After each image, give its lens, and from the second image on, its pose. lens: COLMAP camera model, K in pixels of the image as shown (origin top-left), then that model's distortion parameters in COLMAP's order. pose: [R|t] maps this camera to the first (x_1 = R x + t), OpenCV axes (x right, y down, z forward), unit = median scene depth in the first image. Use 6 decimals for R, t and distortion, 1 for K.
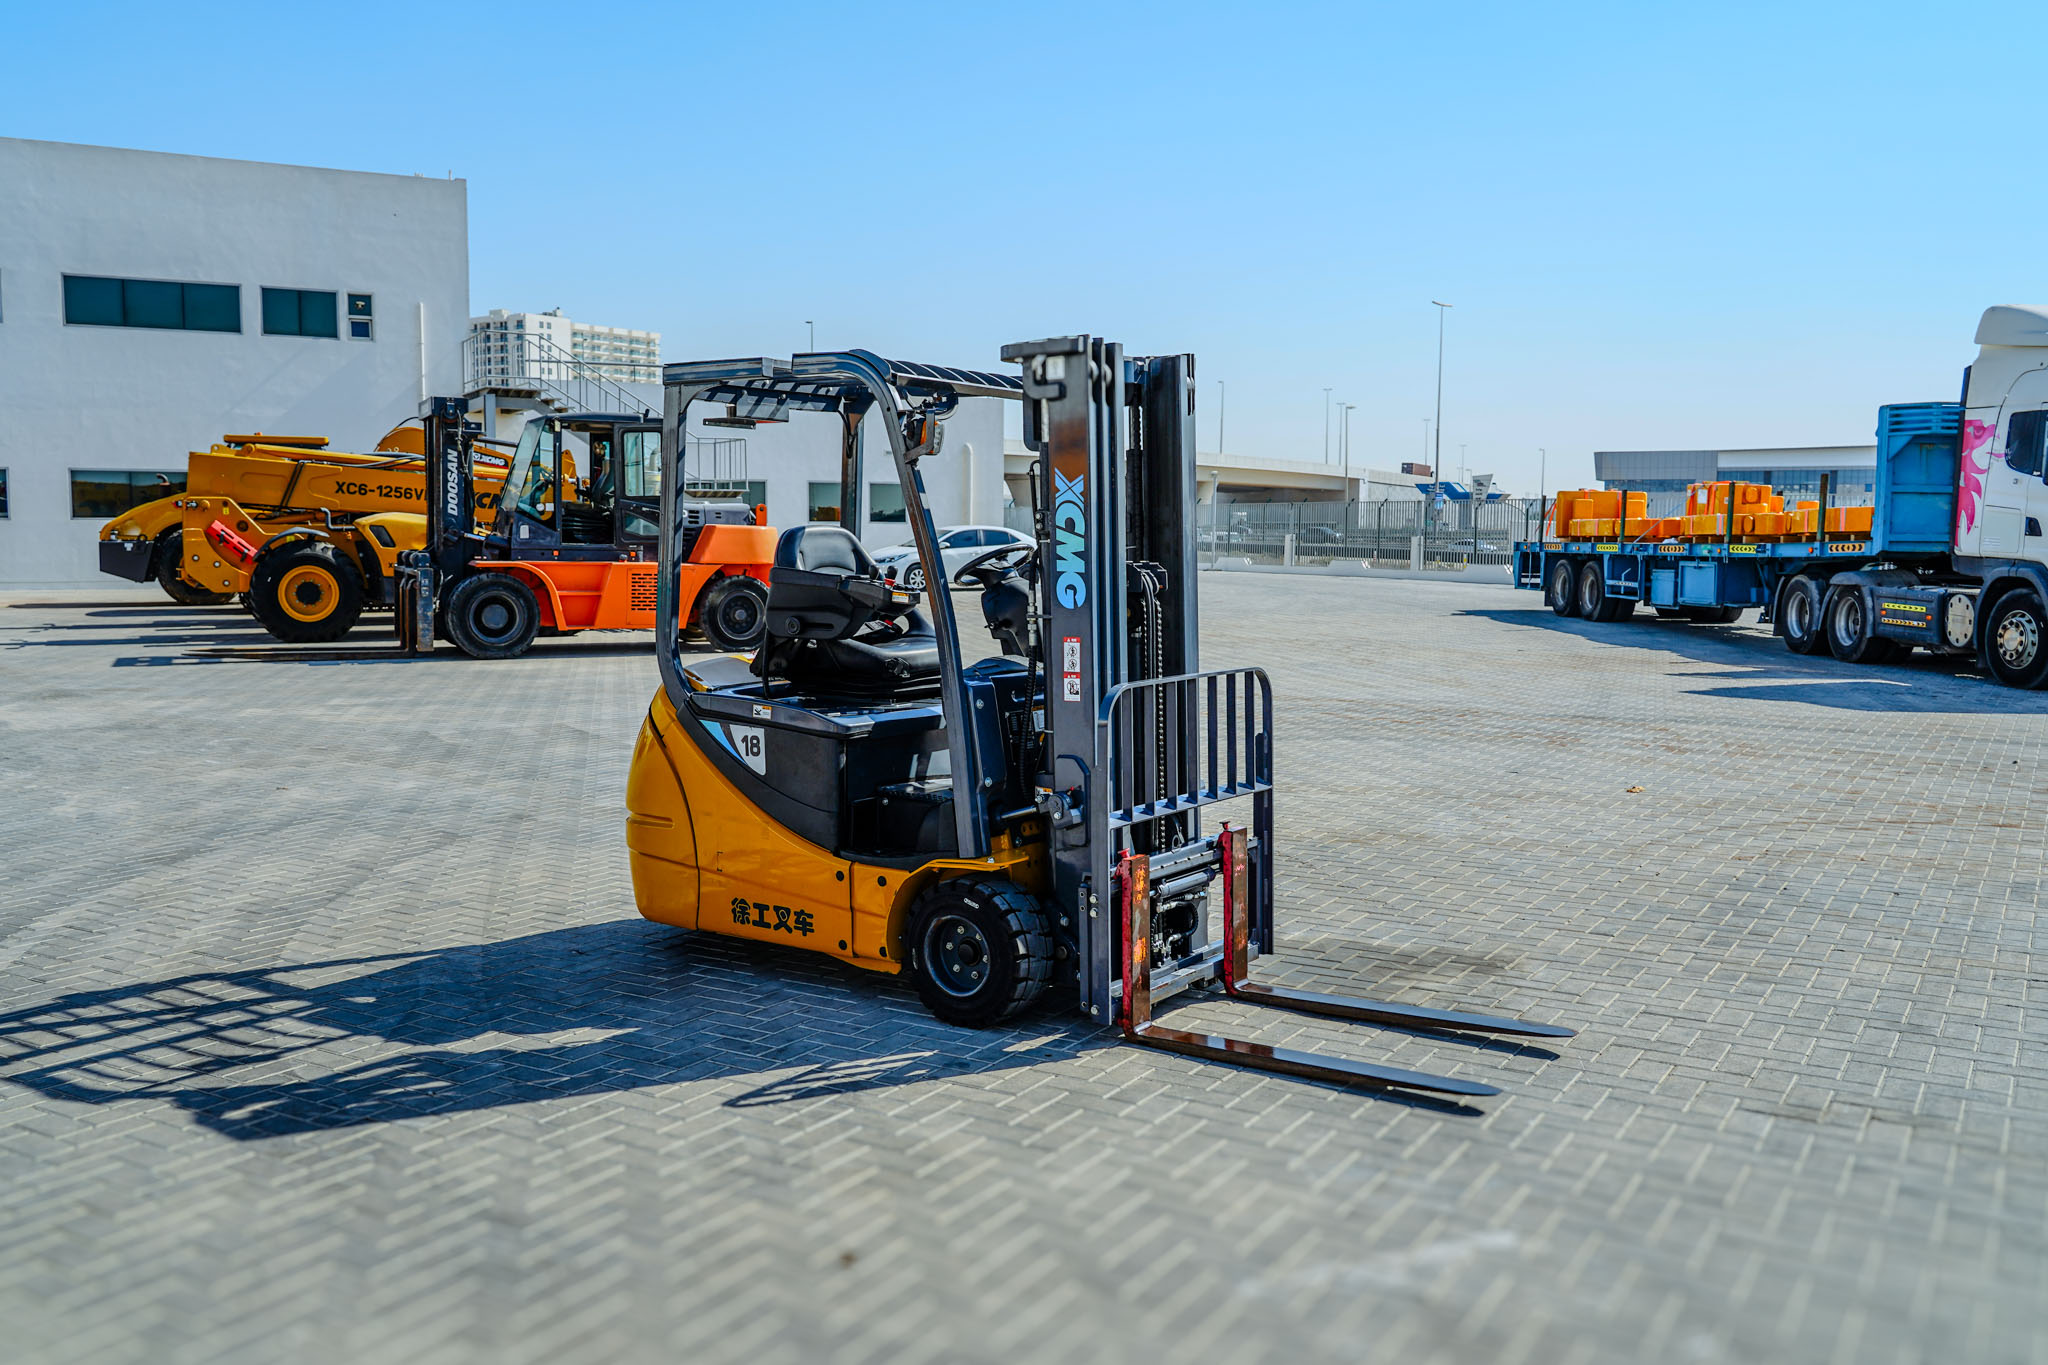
lens RADIAL K [[1688.7, 0, 1022.0], [0, 1688.7, 669.8], [0, 0, 1]] dist [0.004587, -0.003593]
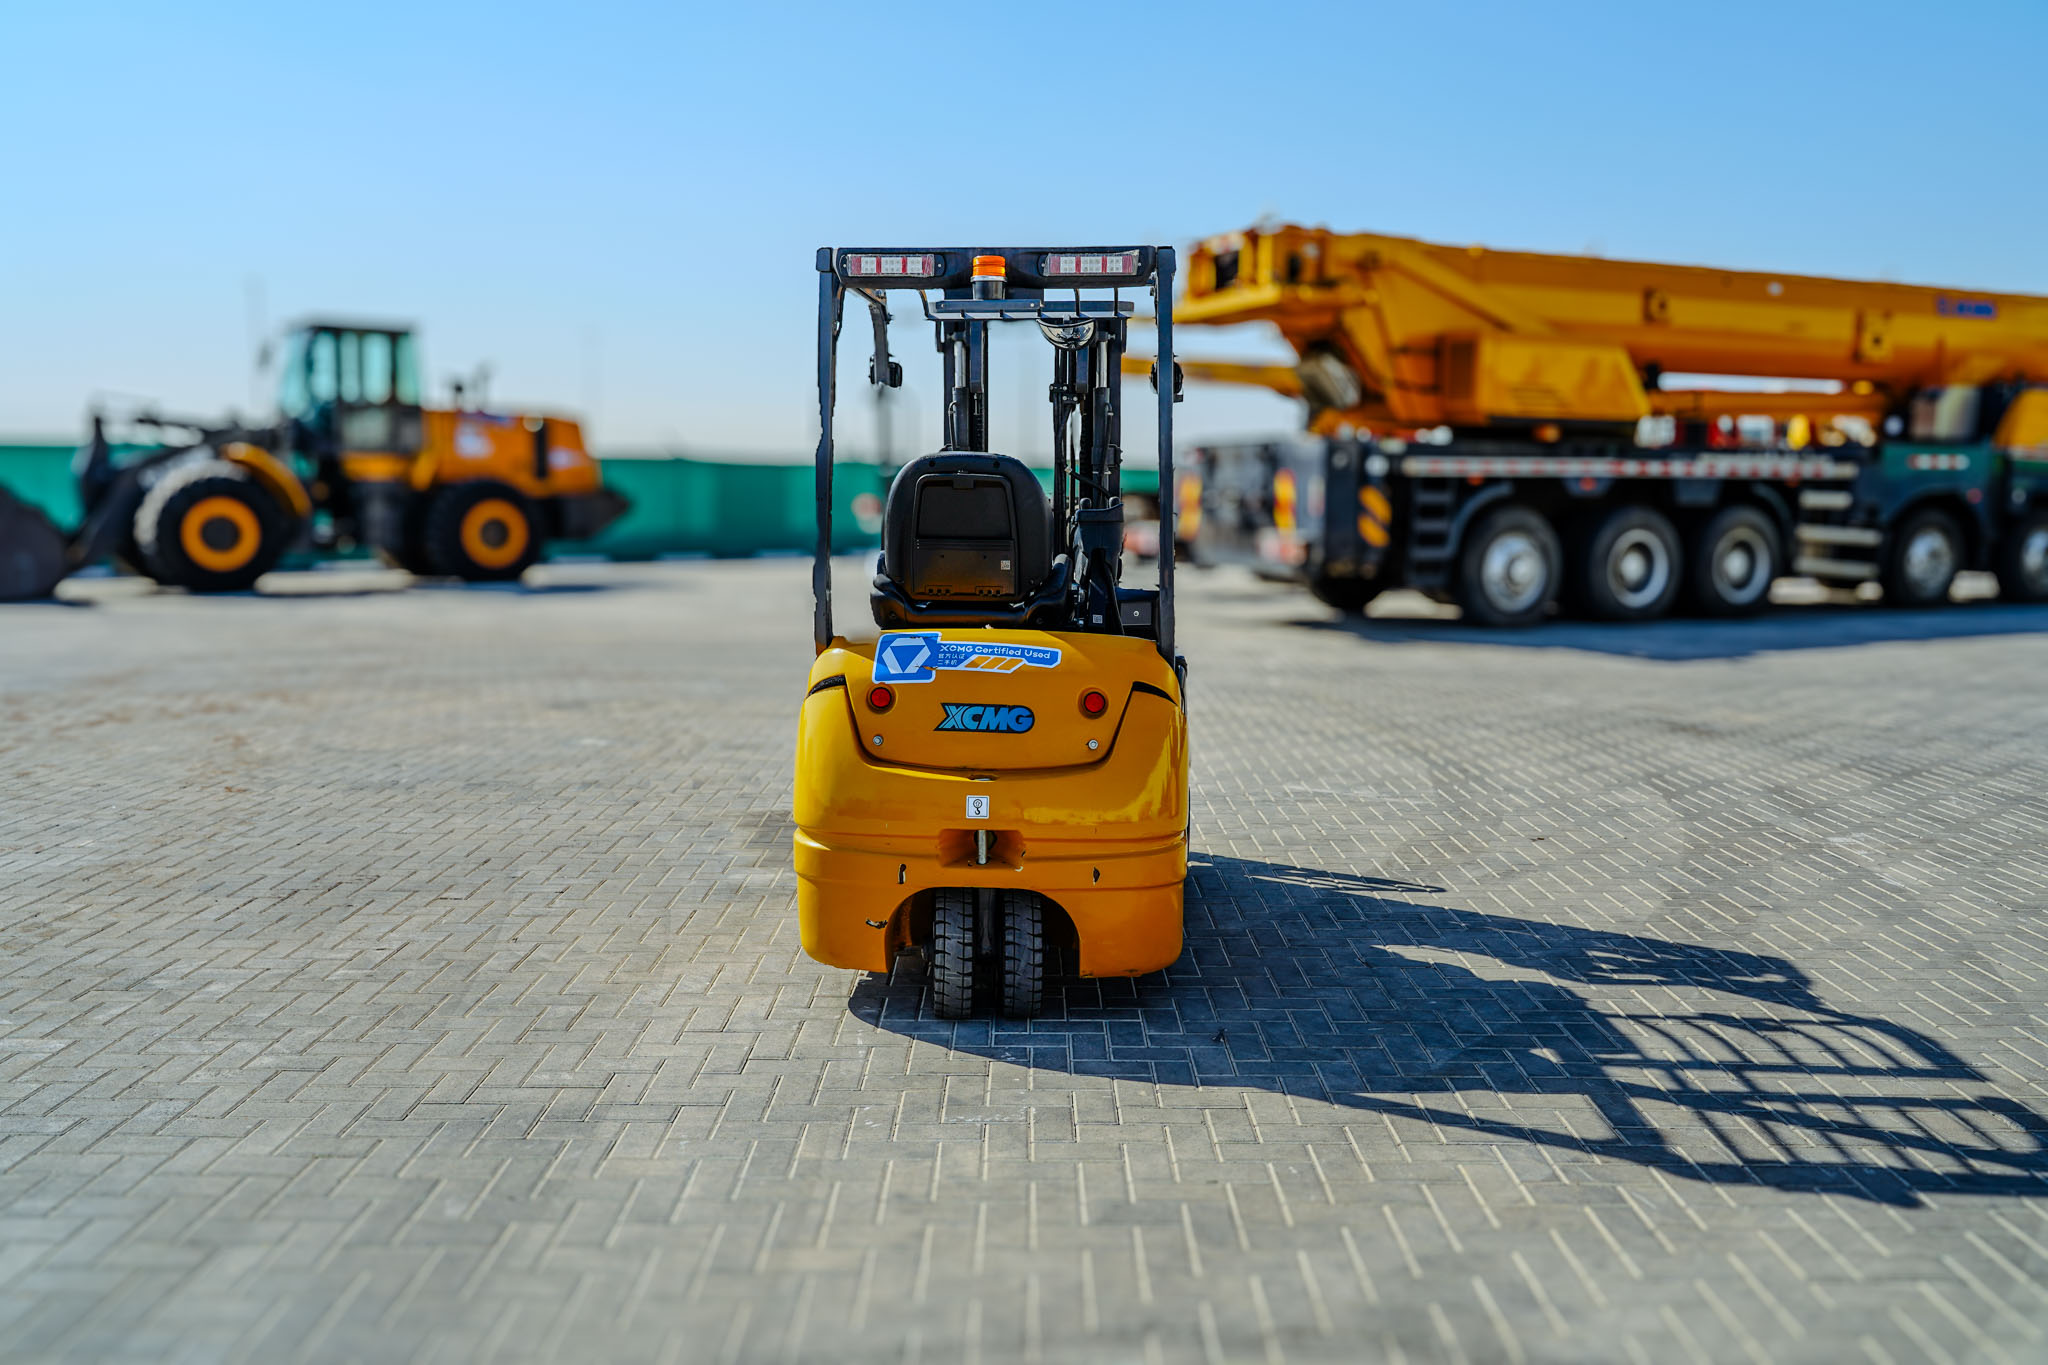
lens RADIAL K [[1650.6, 0, 1023.2], [0, 1650.6, 668.1], [0, 0, 1]] dist [0.003952, 0.005949]
pose [[-0.521074, -0.105491, 0.846967, -0.461060], [0.057413, 0.985753, 0.158099, -0.062305], [-0.851578, 0.131009, -0.507594, 0.807371]]
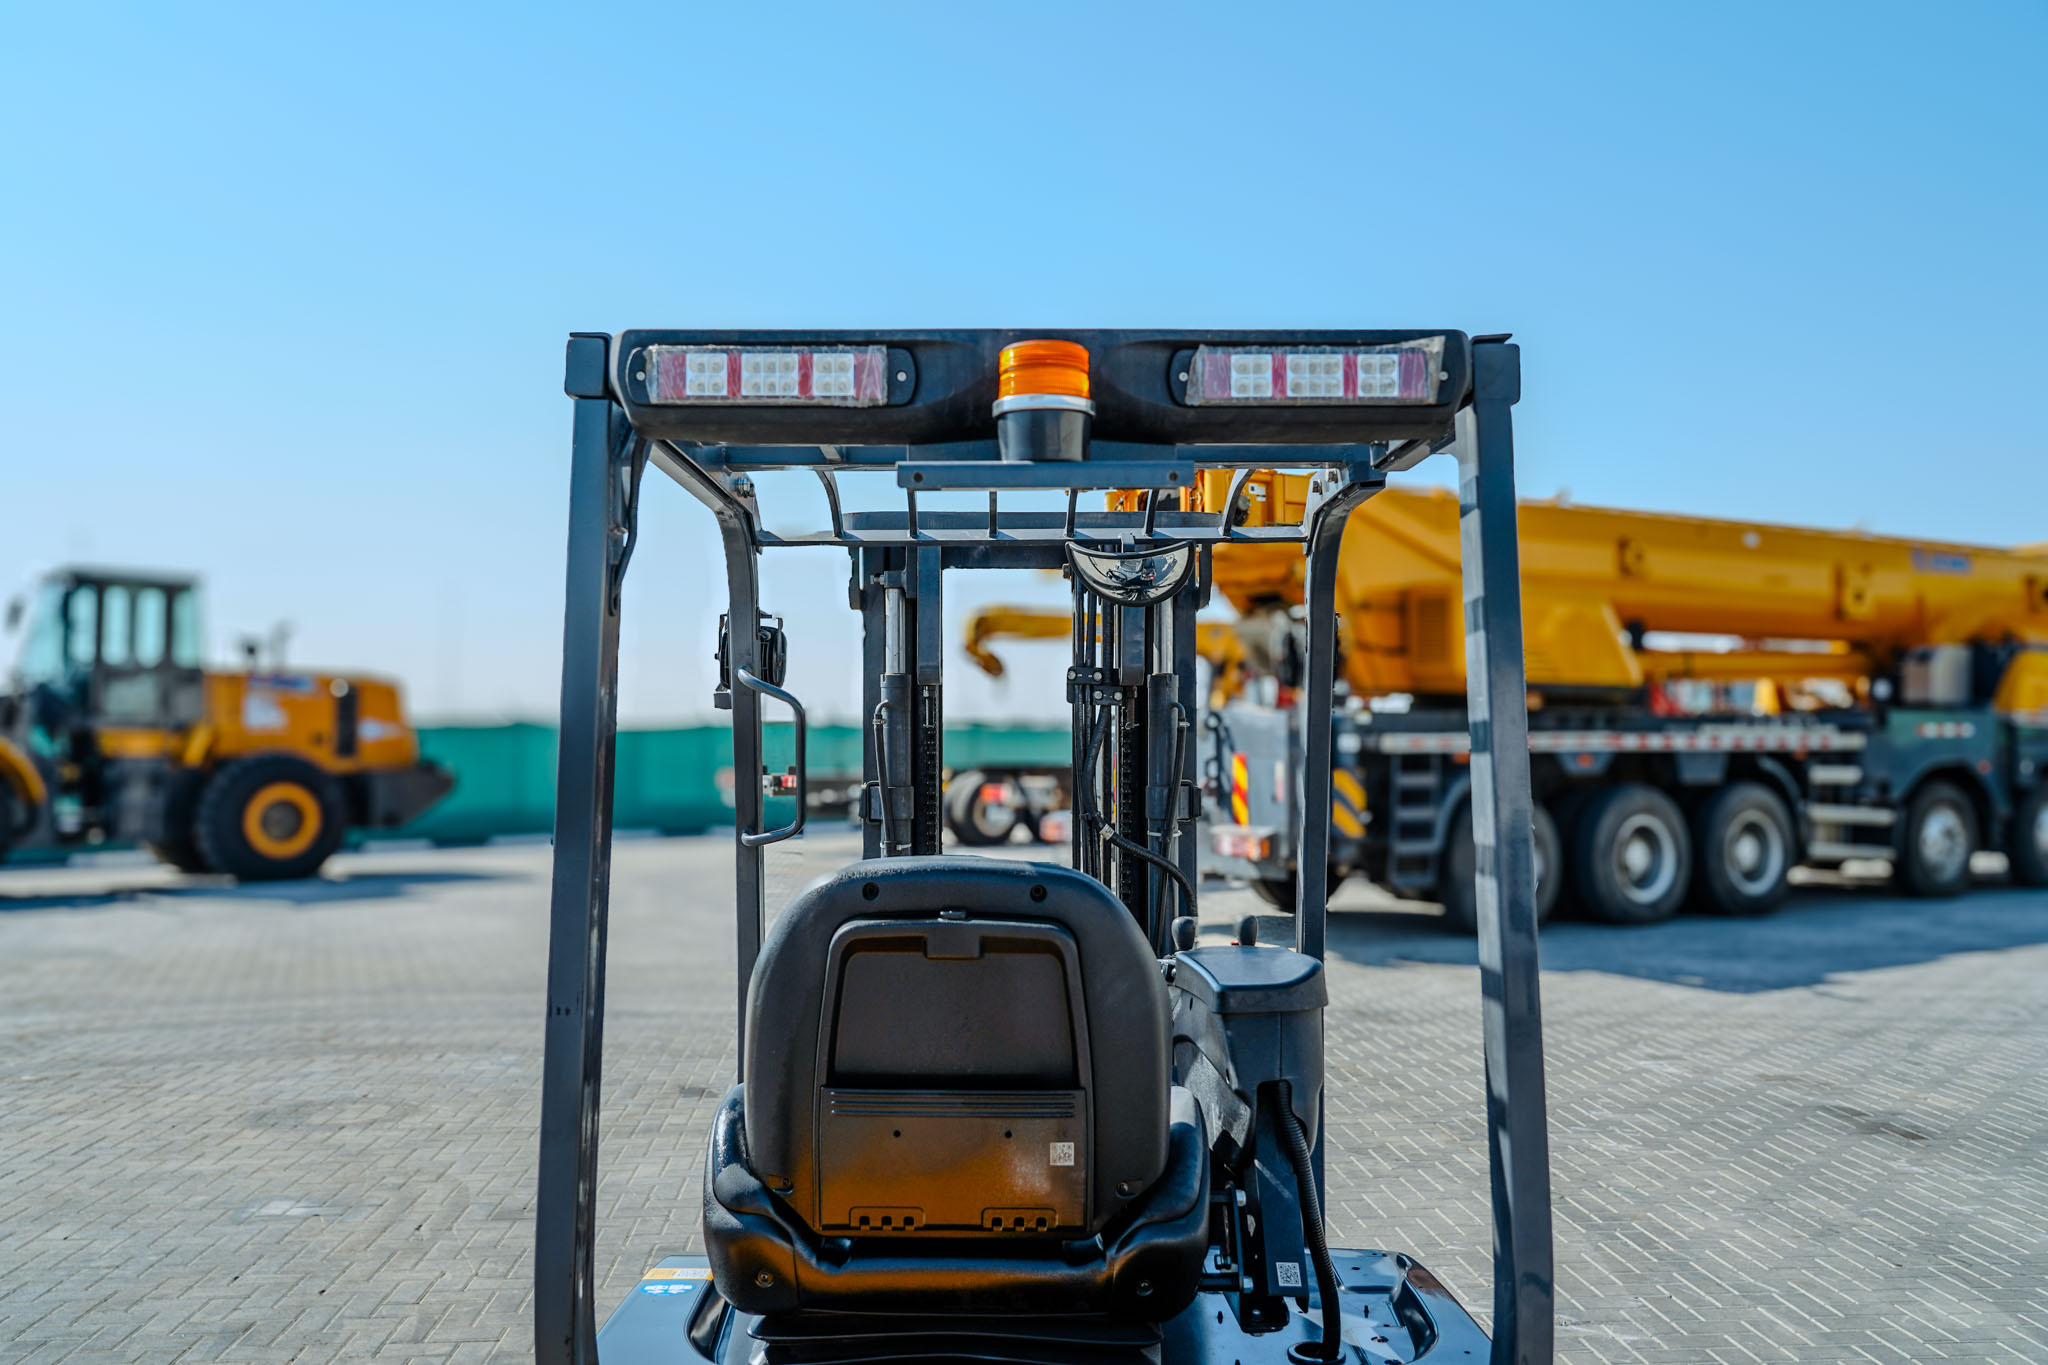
lens RADIAL K [[1660.7, 0, 1024.0], [0, 1660.7, 682.5], [0, 0, 1]] dist [0.005225, 0.001936]
pose [[-0.587188, 0.019275, 0.809221, -0.217524], [0.059304, 0.998054, 0.019260, -0.071771], [-0.807275, 0.059299, -0.587189, 0.683631]]
